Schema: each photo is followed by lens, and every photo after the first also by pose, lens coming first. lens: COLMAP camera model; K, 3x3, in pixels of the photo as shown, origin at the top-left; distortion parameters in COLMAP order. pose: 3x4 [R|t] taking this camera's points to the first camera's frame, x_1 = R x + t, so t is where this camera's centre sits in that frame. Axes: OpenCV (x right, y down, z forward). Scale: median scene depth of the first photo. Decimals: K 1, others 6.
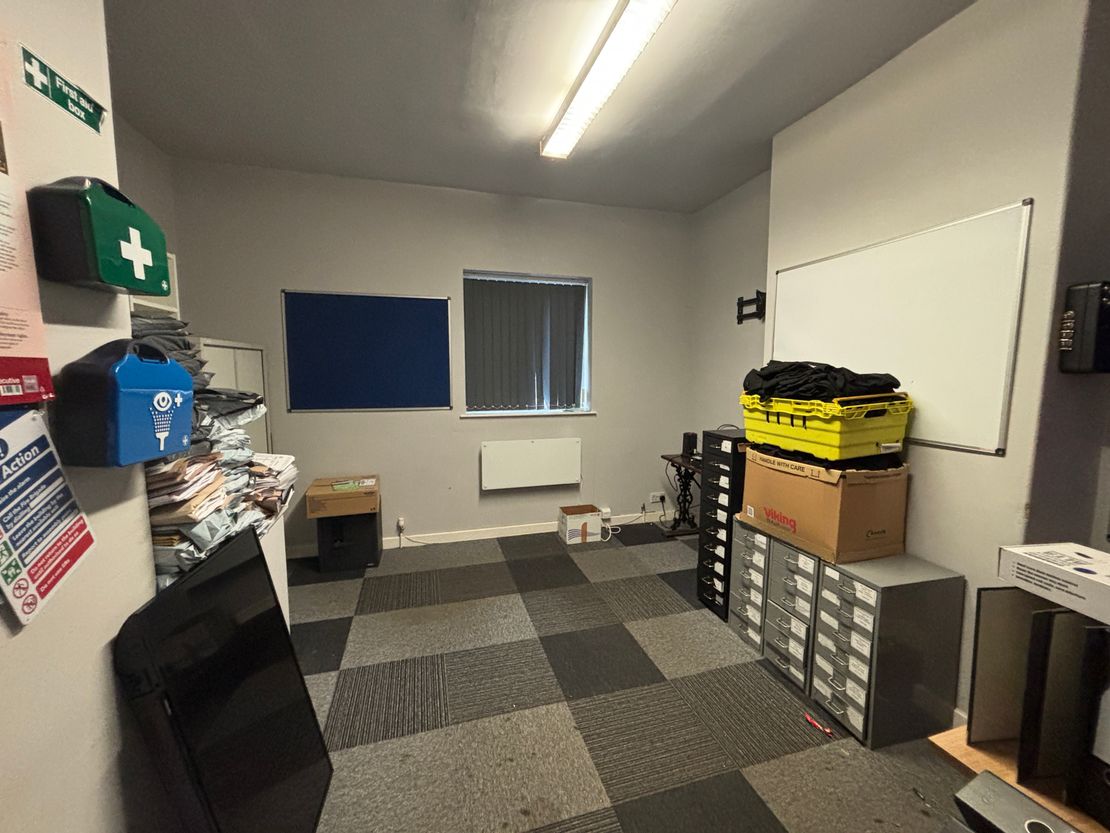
lens RADIAL K [[450.0, 0, 550.8], [0, 450.0, 415.4], [0, 0, 1]] dist [-0.001558, -0.001664]
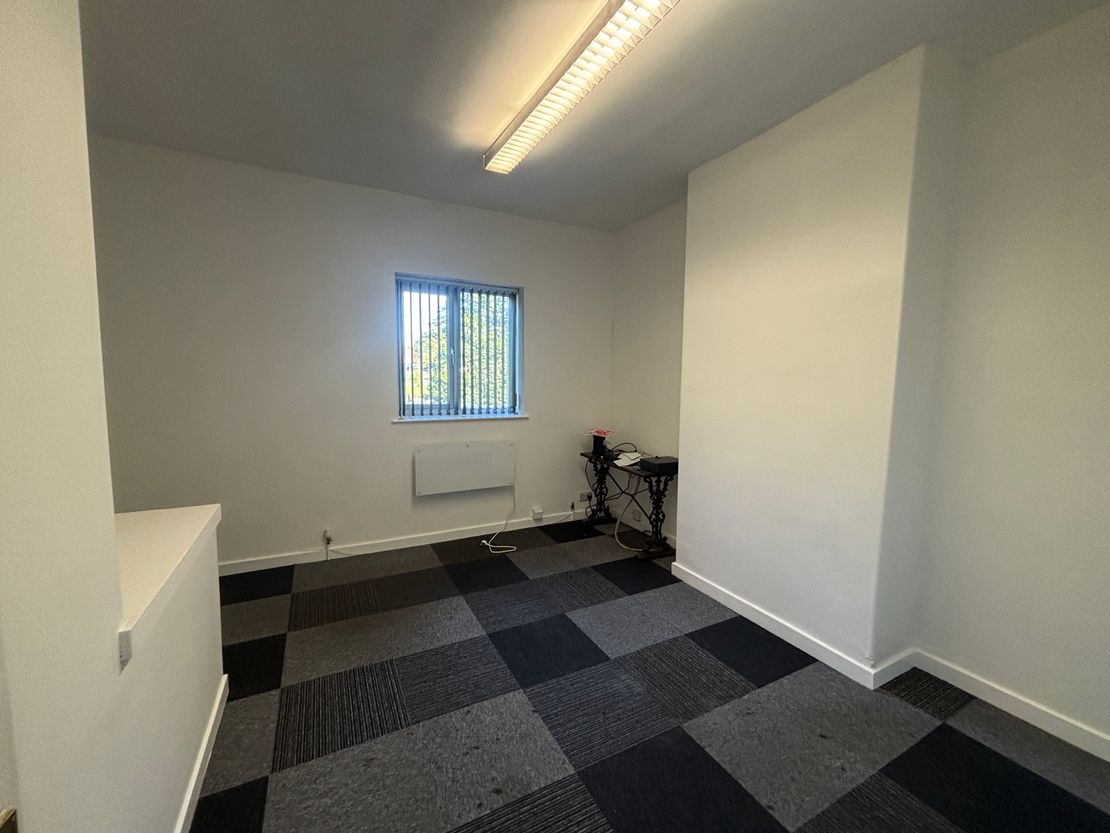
lens RADIAL K [[450.0, 0, 554.4], [0, 450.0, 415.7], [0, 0, 1]] dist [-0.001558, -0.001664]
pose [[0.979358, -0.006044, 0.202041, -0.074228], [0.008894, 0.999873, -0.013198, 0.008213], [-0.201935, 0.014722, 0.979288, -0.042169]]
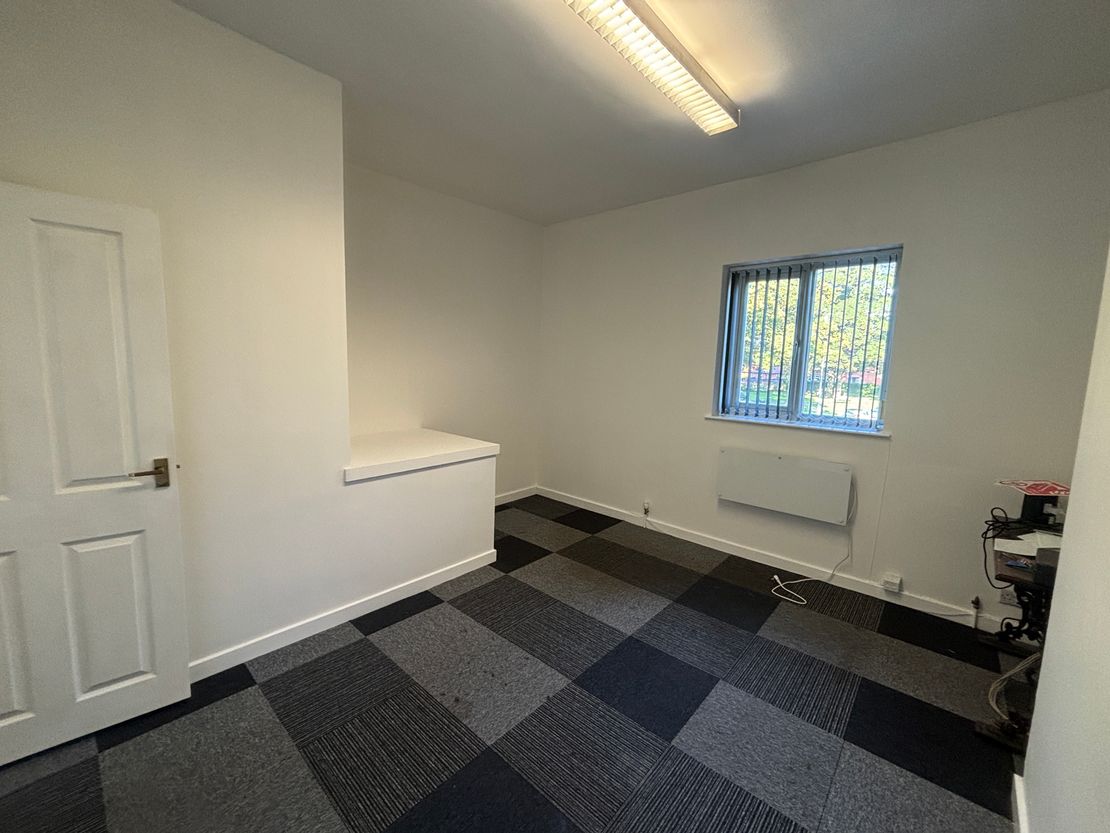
lens RADIAL K [[450.0, 0, 548.3], [0, 450.0, 411.2], [0, 0, 1]] dist [-0.001558, -0.001664]
pose [[0.536395, 0.110659, -0.836681, 0.601529], [-0.123123, 0.991021, 0.052138, -0.025843], [0.834938, 0.075048, 0.545203, 0.248132]]
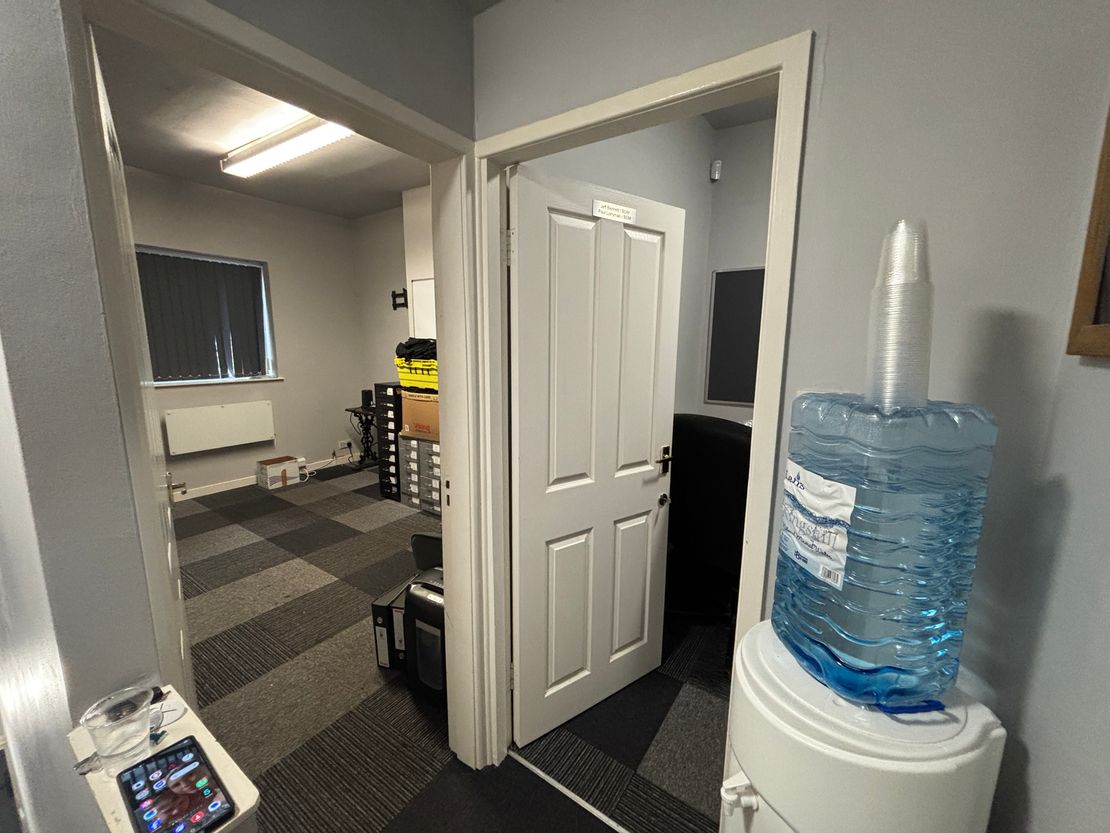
lens RADIAL K [[450.0, 0, 555.9], [0, 450.0, 416.9], [0, 0, 1]] dist [-0.001558, -0.001664]
pose [[0.766989, -0.101824, 0.633529, -0.162769], [0.059926, 0.994380, 0.087272, 0.051400], [-0.638855, -0.028972, 0.768781, -0.557271]]
